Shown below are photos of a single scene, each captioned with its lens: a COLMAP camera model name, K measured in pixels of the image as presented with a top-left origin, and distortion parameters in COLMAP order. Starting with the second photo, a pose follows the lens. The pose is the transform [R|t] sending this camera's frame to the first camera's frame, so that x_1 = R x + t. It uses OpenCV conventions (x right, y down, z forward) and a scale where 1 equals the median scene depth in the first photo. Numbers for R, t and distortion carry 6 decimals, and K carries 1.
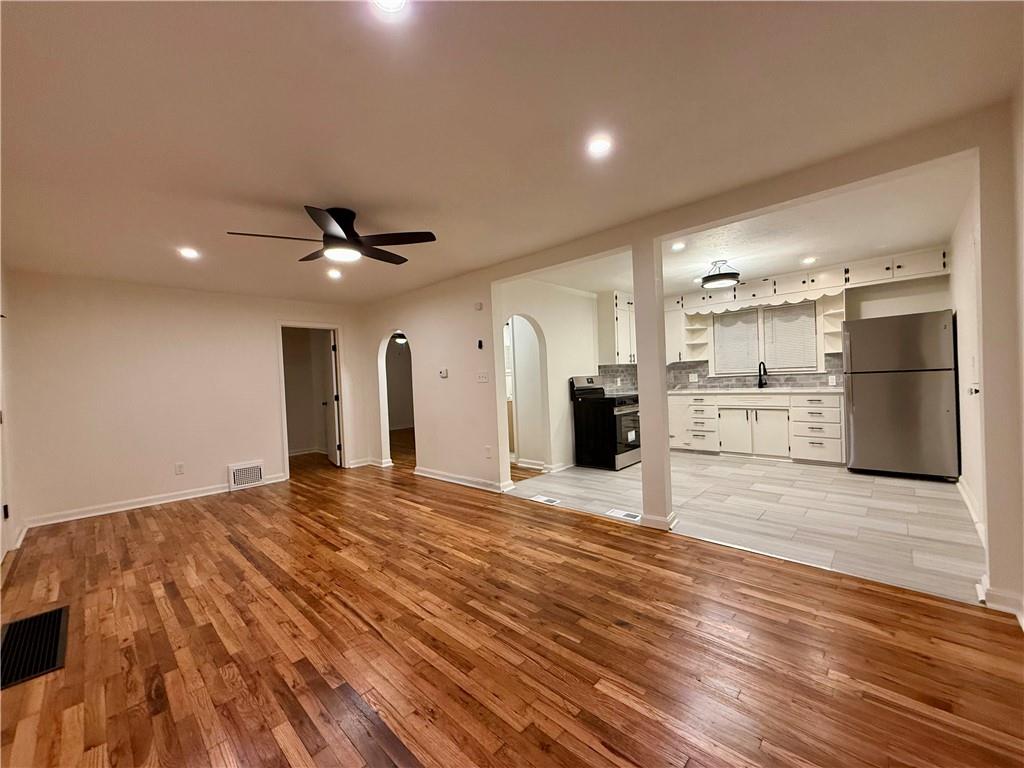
lens RADIAL K [[407.4, 0, 510.1], [0, 407.4, 388.1], [0, 0, 1]] dist [-0.002774, -0.000138]
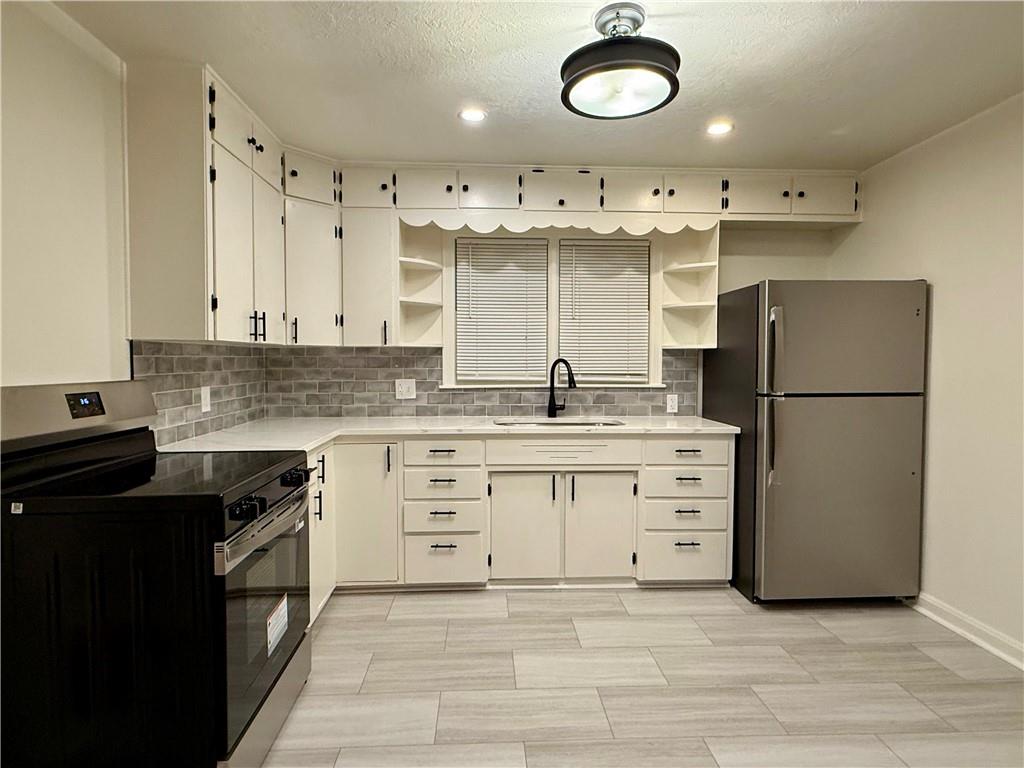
lens RADIAL K [[569.7, 0, 512.0], [0, 569.7, 384.0], [0, 0, 1]] dist [0.000895, -0.000168]
pose [[0.686056, 0.017789, 0.727331, 0.128211], [-0.016109, 0.999827, -0.009259, -0.030379], [-0.727371, -0.005365, 0.686224, 0.610128]]
